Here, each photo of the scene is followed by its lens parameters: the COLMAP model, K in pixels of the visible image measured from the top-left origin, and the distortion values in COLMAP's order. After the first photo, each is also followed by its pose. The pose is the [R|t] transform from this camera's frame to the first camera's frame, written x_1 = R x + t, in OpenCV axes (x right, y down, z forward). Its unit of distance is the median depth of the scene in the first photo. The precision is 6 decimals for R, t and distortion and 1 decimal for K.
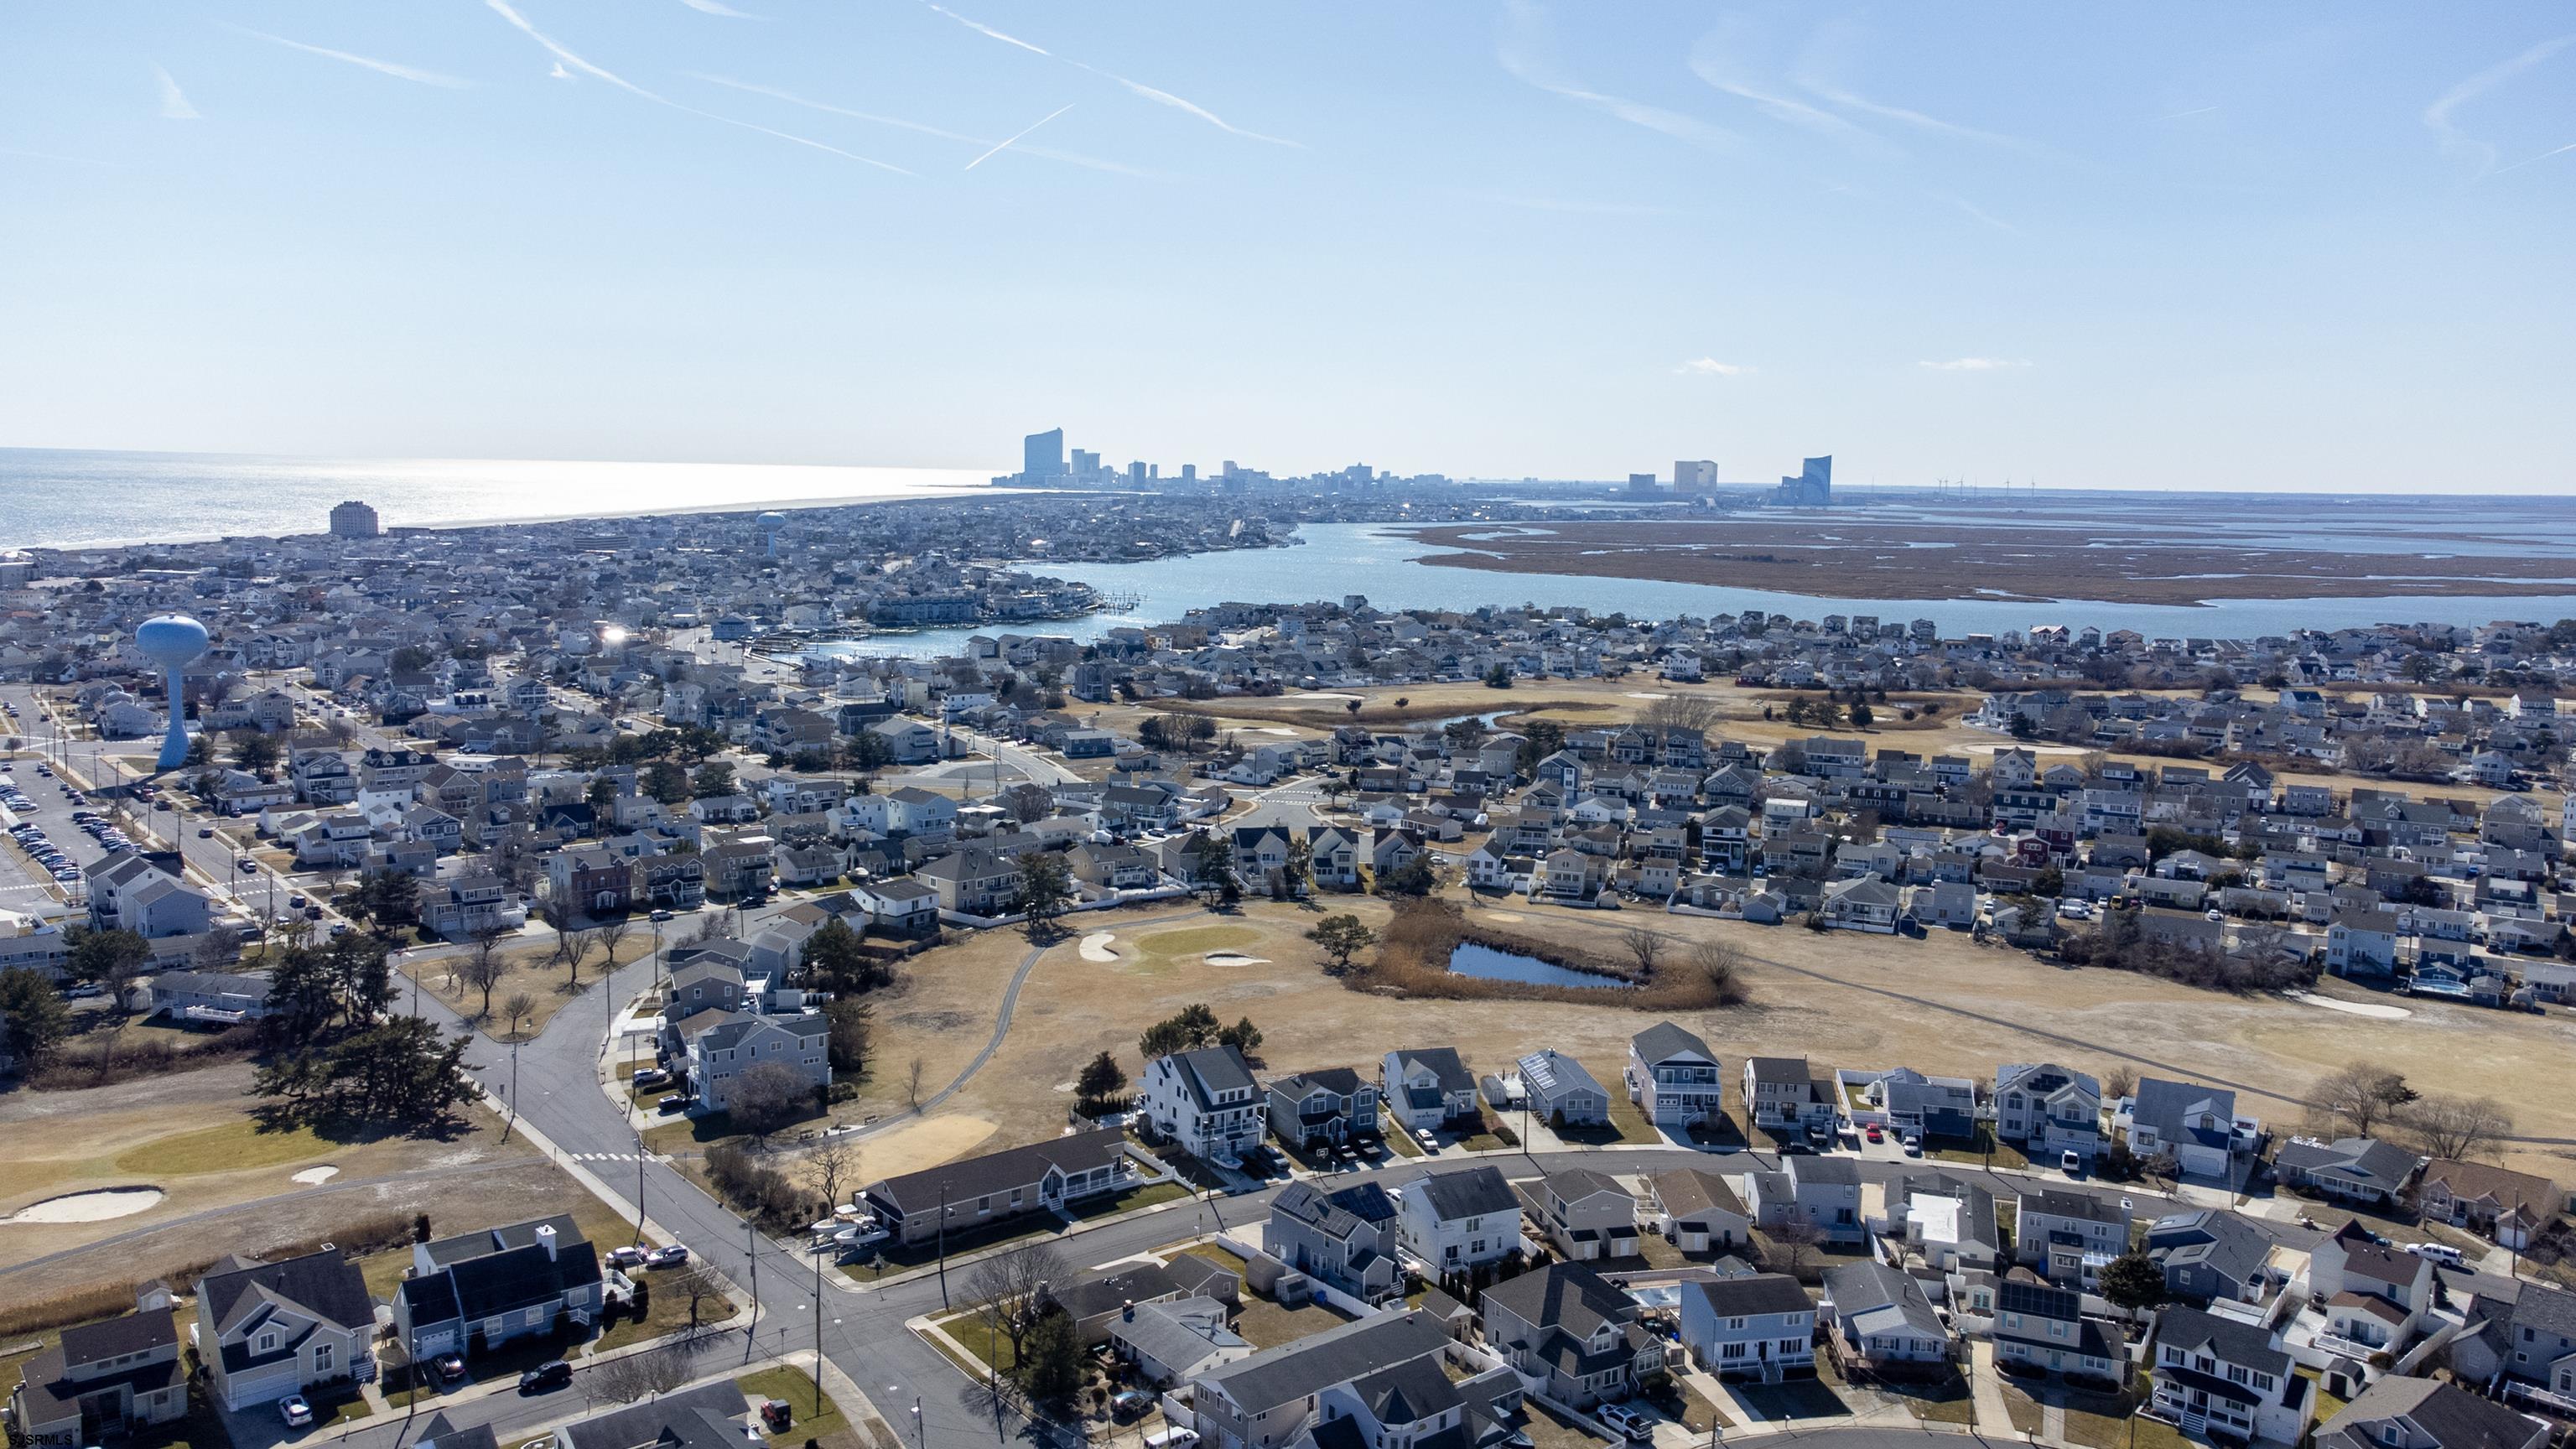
lens RADIAL K [[2017.1, 0, 1273.1], [0, 2017.1, 712.7], [0, 0, 1]] dist [0.014410, 0.058493]
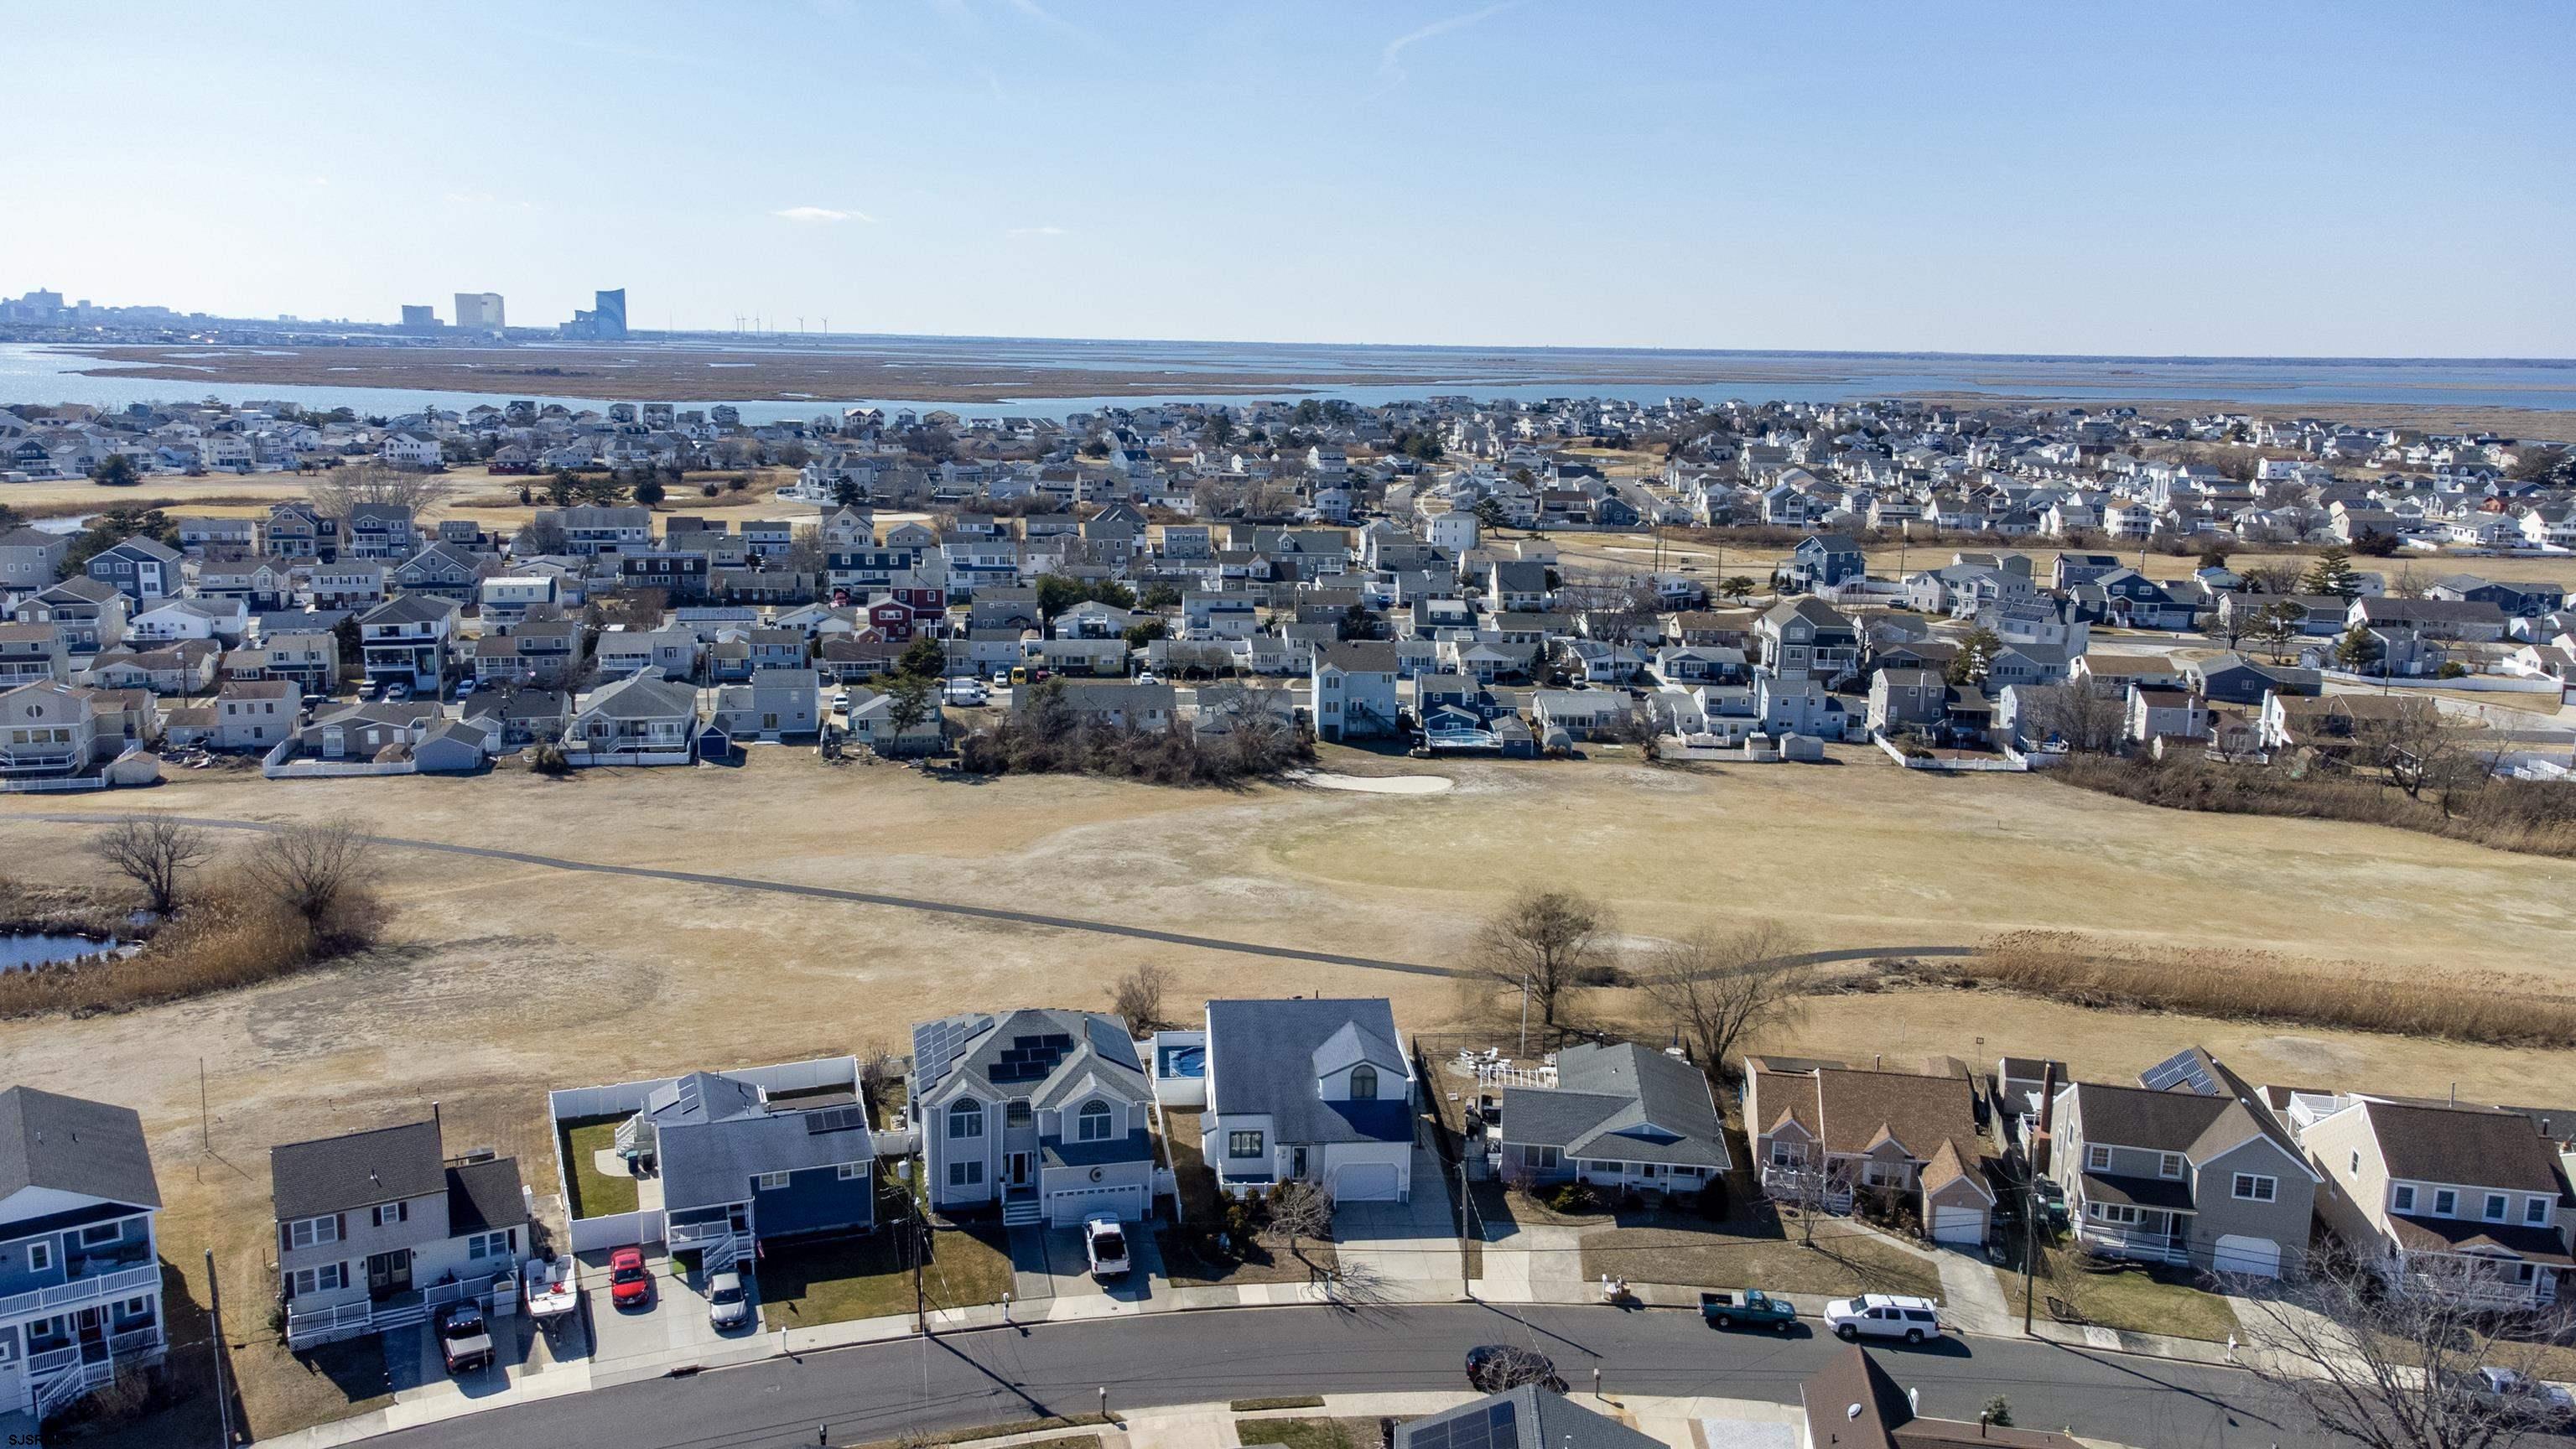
lens RADIAL K [[1929.6, 0, 1274.1], [0, 1929.6, 718.4], [0, 0, 1]] dist [0.047096, -0.001609]
pose [[0.836109, -0.111962, 0.537015, 0.136308], [0.067315, 0.992492, 0.102118, 0.046402], [-0.544417, -0.049233, 0.837369, 0.403851]]
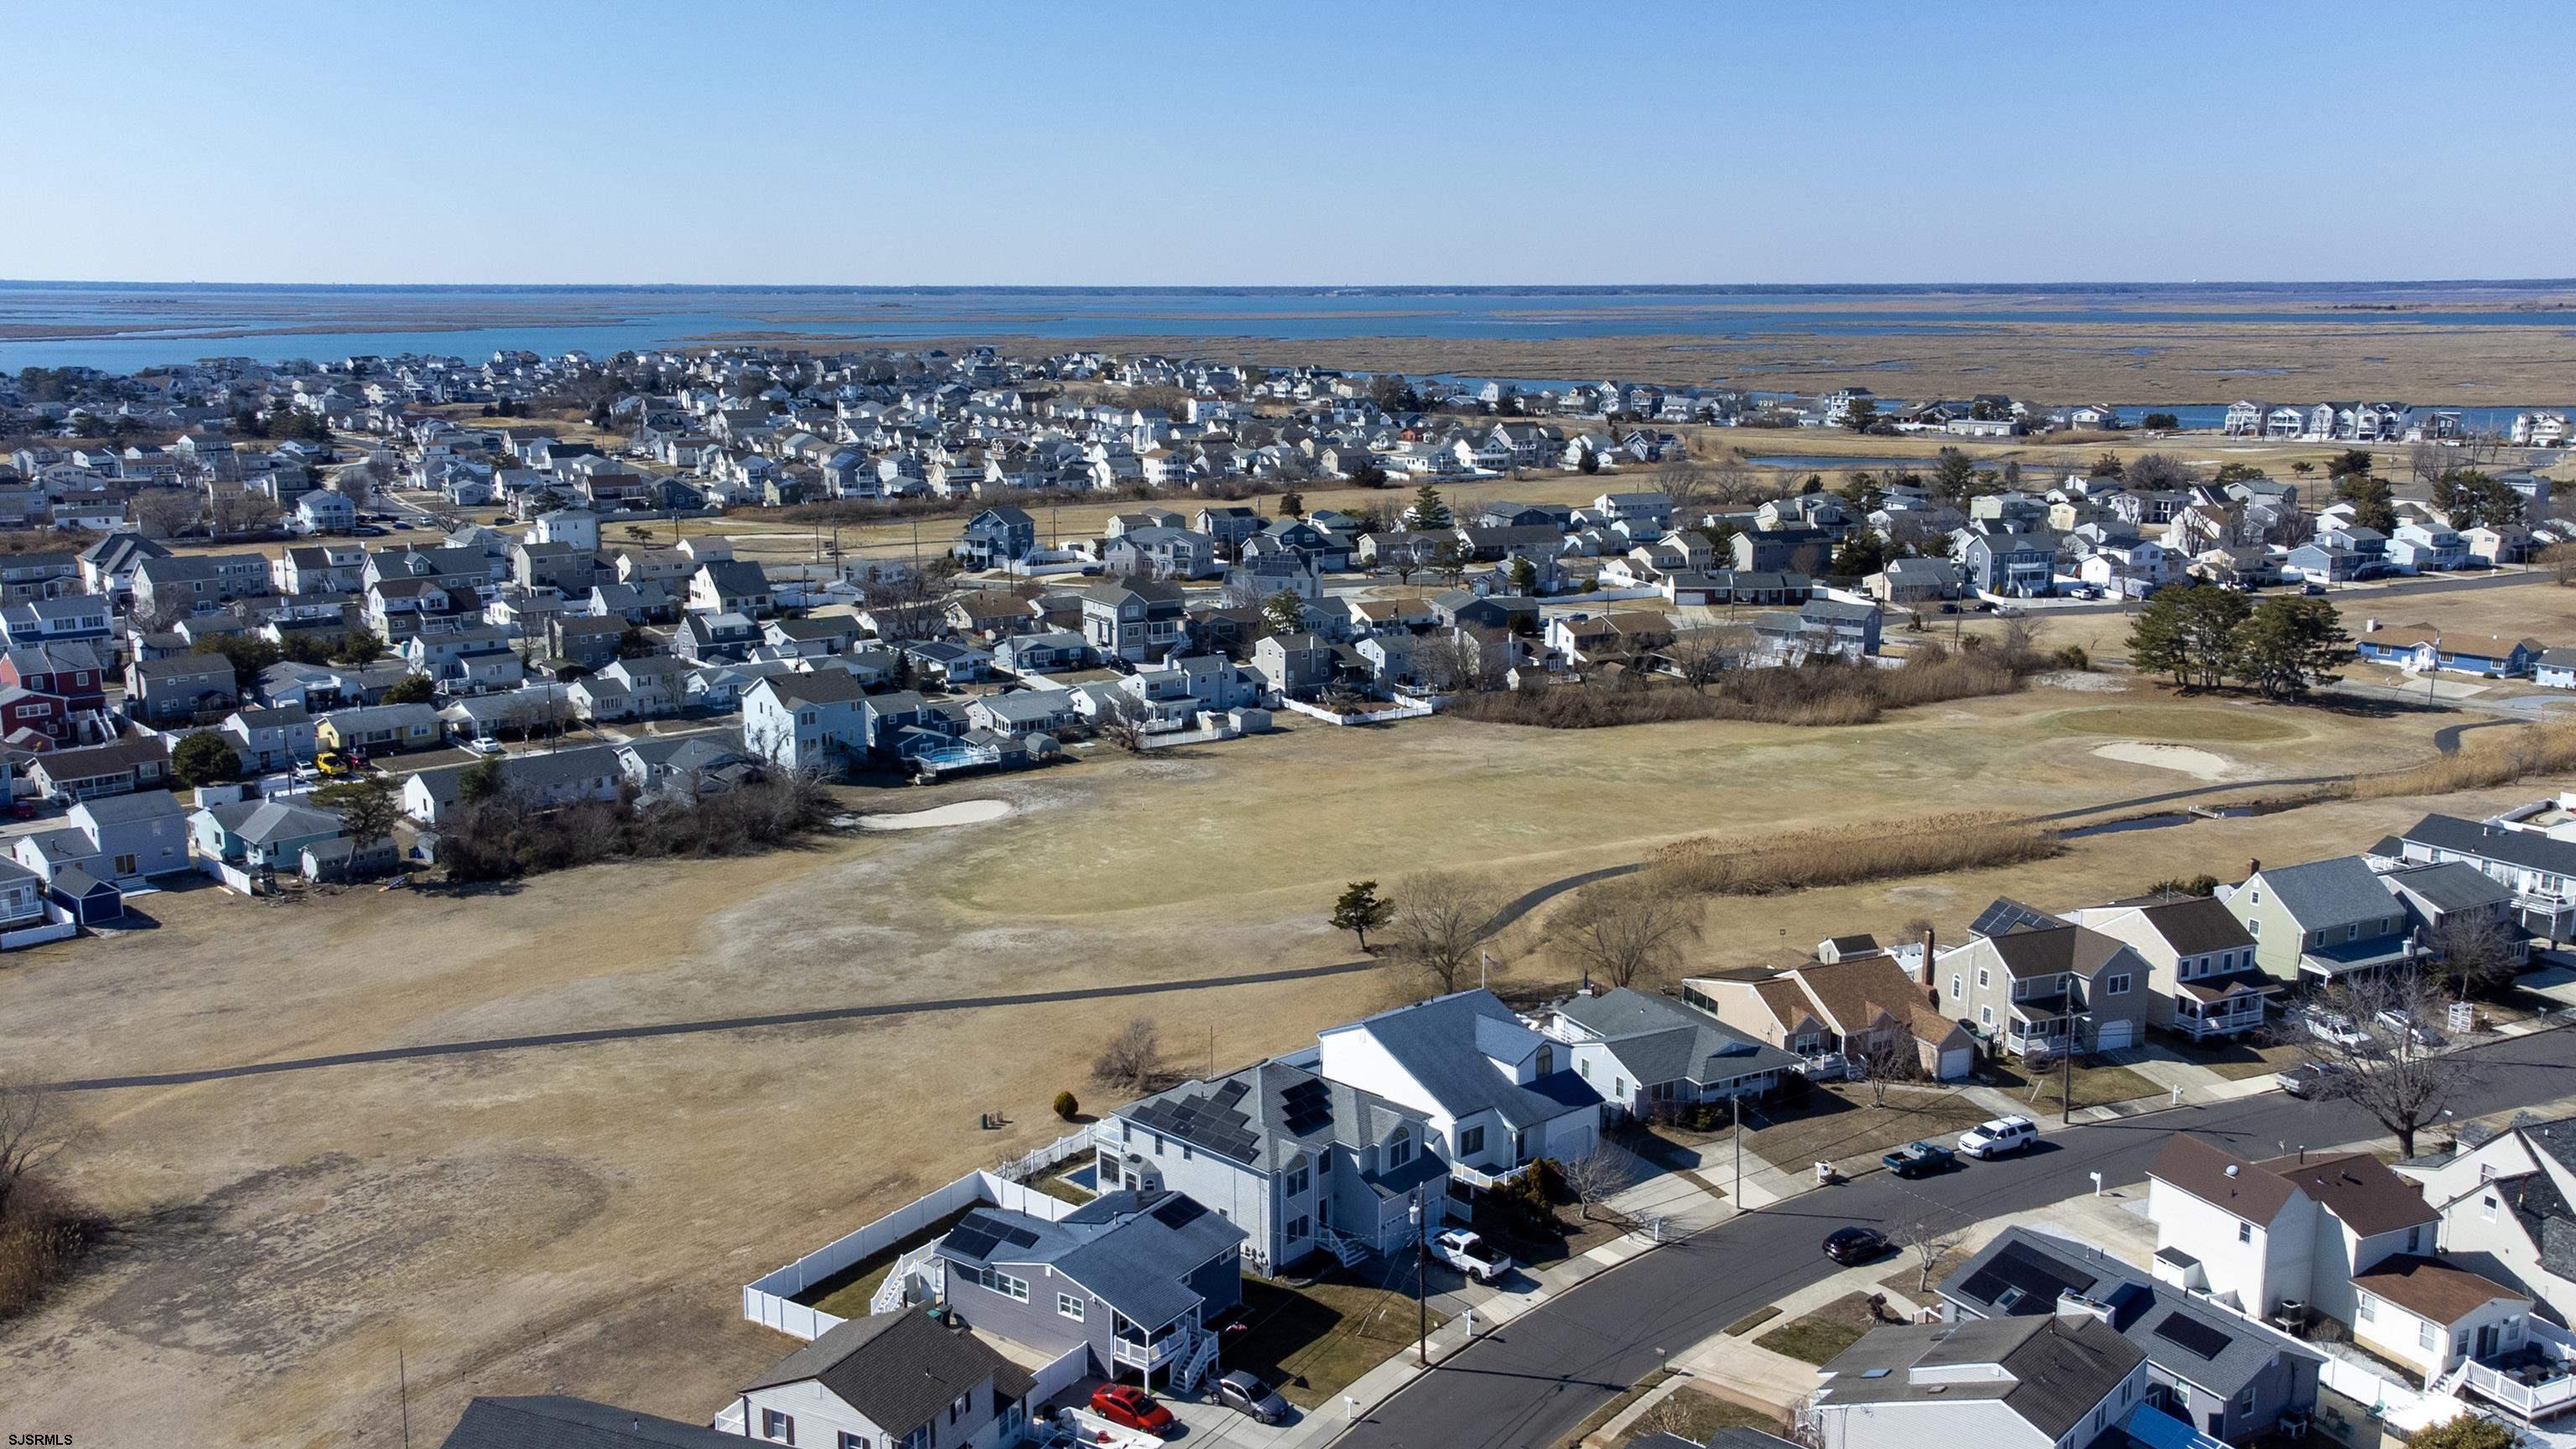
lens RADIAL K [[2148.2, 0, 1288.0], [0, 2148.2, 724.5], [0, 0, 1]] dist [0.059389, -0.009403]
pose [[0.378038, -0.208809, 0.901934, -0.015554], [0.124138, 0.976867, 0.174126, 0.012267], [-0.917429, 0.046138, 0.395215, 0.522020]]
